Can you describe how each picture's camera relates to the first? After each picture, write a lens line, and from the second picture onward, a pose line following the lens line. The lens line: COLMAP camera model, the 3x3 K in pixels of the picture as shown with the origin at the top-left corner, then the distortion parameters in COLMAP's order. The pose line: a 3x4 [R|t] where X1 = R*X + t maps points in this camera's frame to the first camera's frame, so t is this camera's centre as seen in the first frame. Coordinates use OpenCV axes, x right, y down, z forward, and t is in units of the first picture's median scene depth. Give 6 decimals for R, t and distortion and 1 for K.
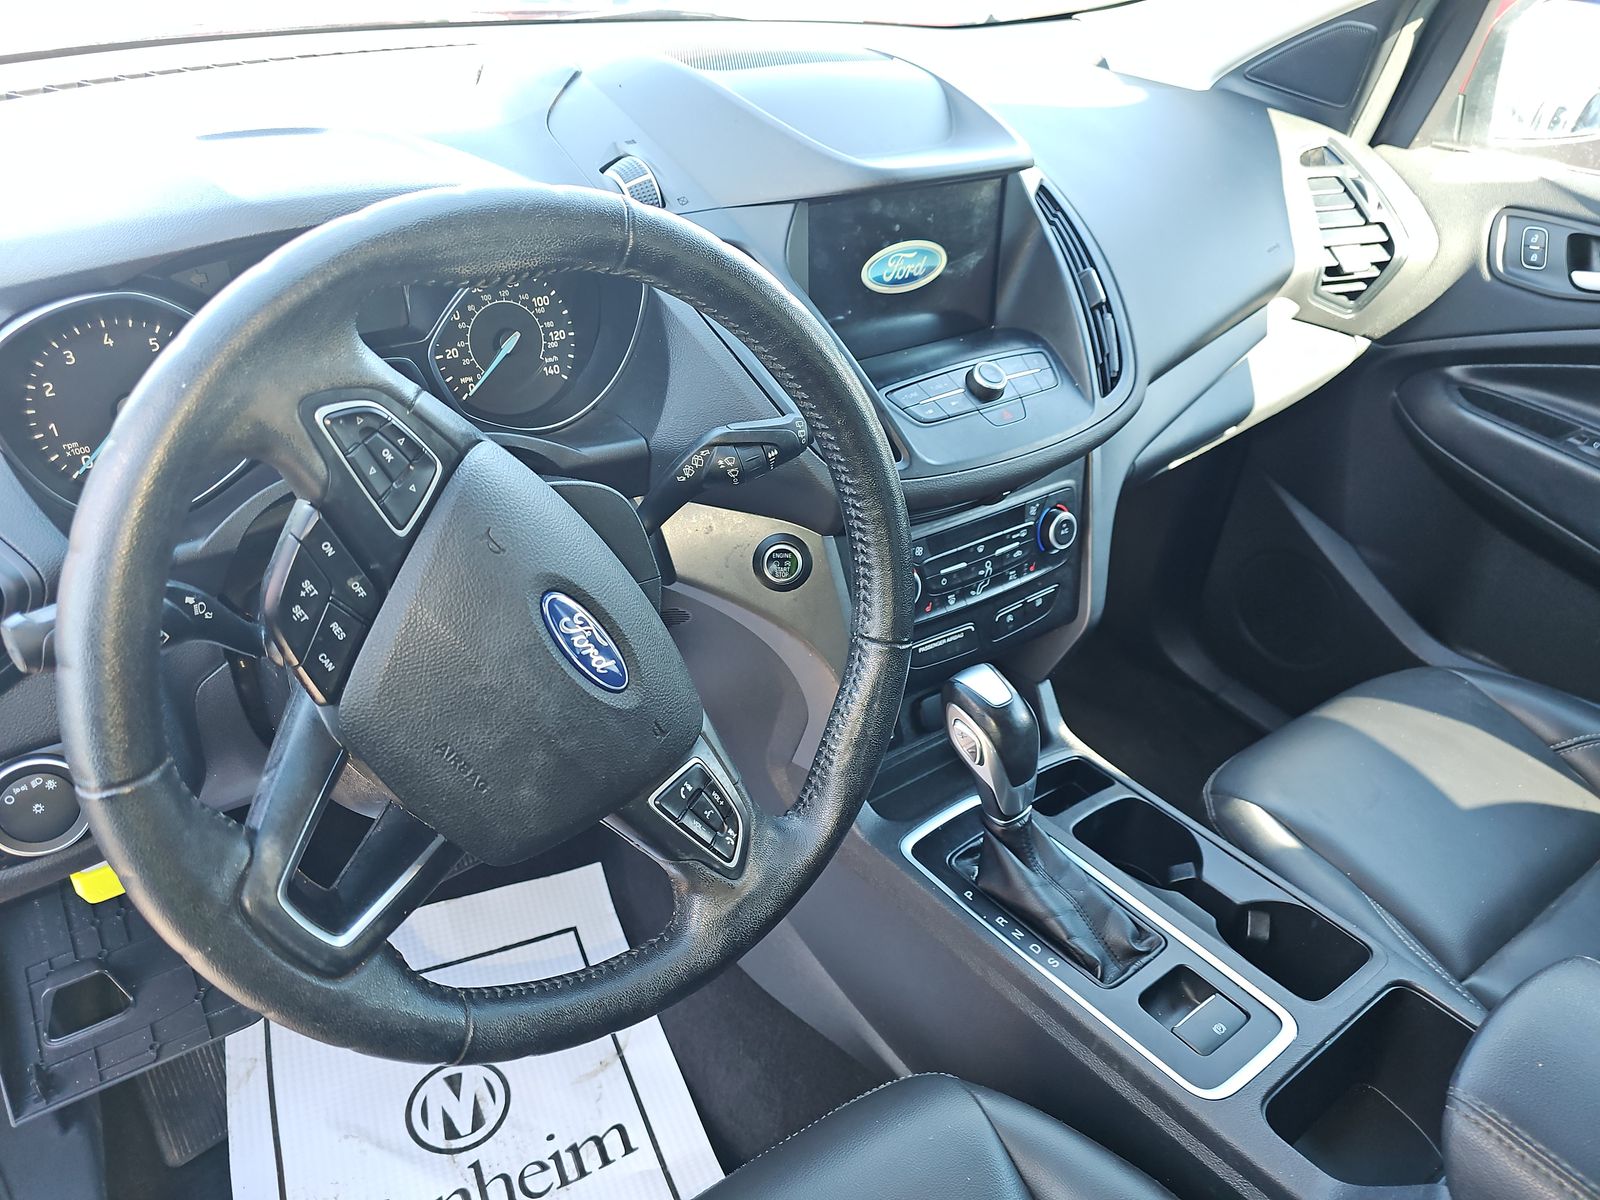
lens RADIAL K [[1032.2, 0, 805.7], [0, 1032.2, 607.3], [0, 0, 1]] dist [0.036574, -0.051913]
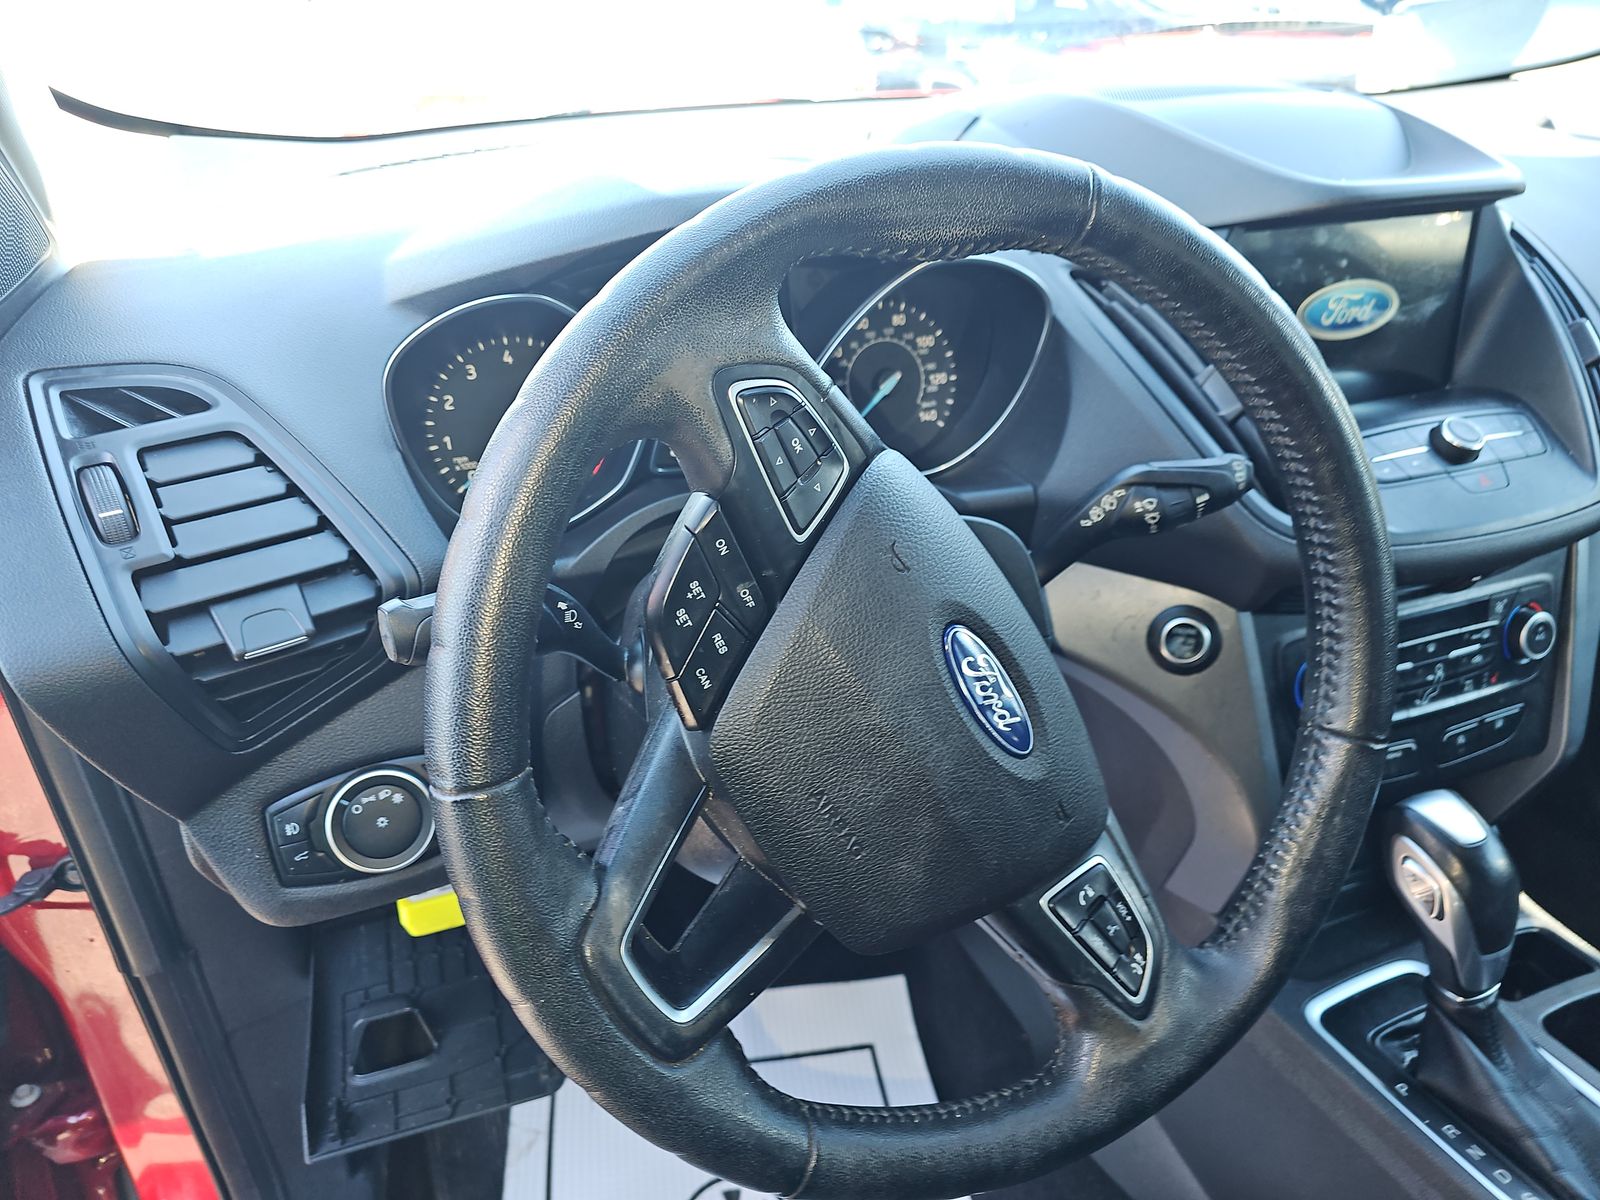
lens RADIAL K [[1075.2, 0, 856.1], [0, 1075.2, 598.2], [0, 0, 1]] dist [0.055231, -0.098374]
pose [[0.967829, 0.070401, -0.241558, -0.095374], [-0.096287, 0.990608, -0.097078, 0.045447], [0.232455, 0.117214, 0.965518, 0.118583]]
